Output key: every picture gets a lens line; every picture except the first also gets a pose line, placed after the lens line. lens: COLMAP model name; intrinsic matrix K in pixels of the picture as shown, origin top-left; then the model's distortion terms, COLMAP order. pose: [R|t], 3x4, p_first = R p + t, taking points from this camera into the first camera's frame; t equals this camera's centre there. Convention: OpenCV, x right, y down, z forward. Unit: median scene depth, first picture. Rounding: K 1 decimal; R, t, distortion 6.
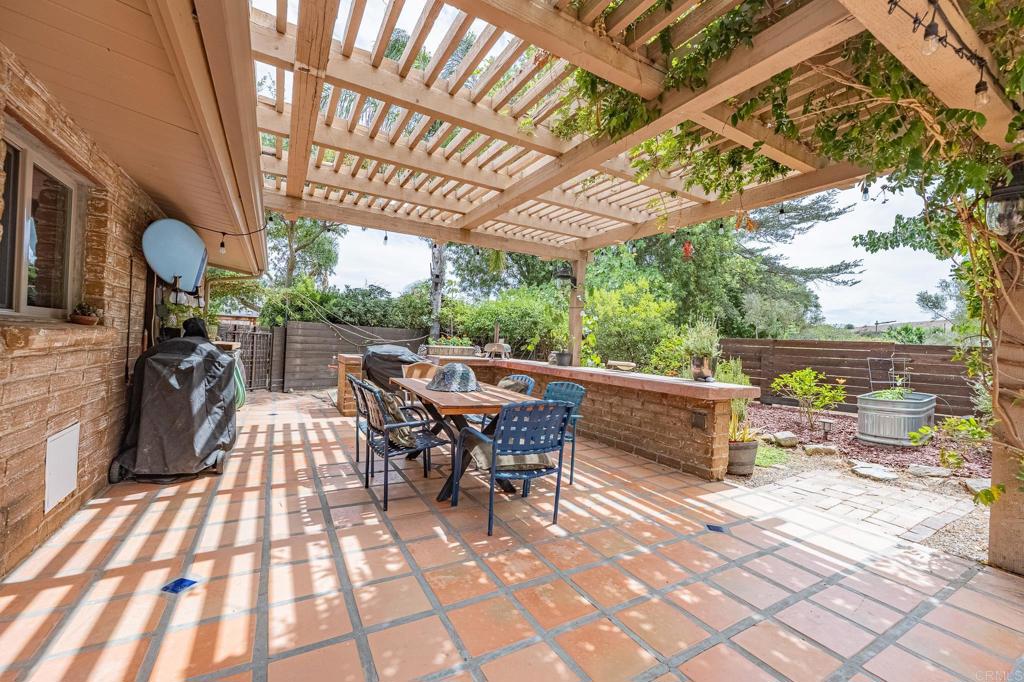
lens RADIAL K [[411.8, 0, 514.3], [0, 411.8, 341.4], [0, 0, 1]] dist [-0.007047, 0.000234]
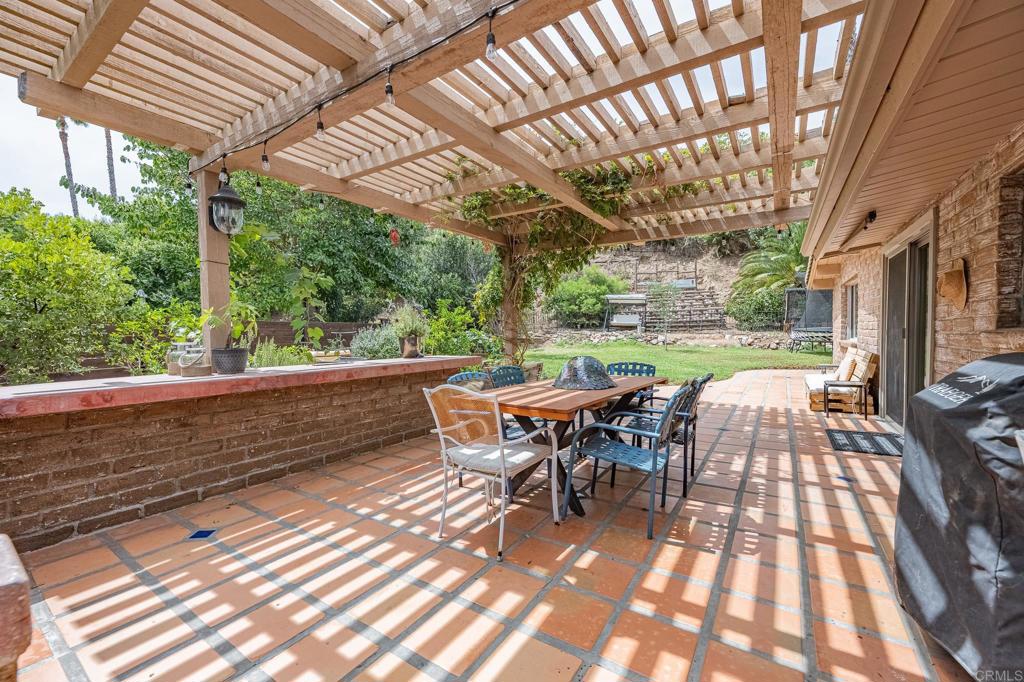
lens RADIAL K [[411.8, 0, 511.0], [0, 411.8, 336.3], [0, 0, 1]] dist [-0.007047, 0.000234]
pose [[-0.446274, -0.052771, 0.893339, -1.183497], [-0.014465, 0.998555, 0.051761, -0.046522], [-0.894780, 0.010178, -0.446392, 2.111651]]
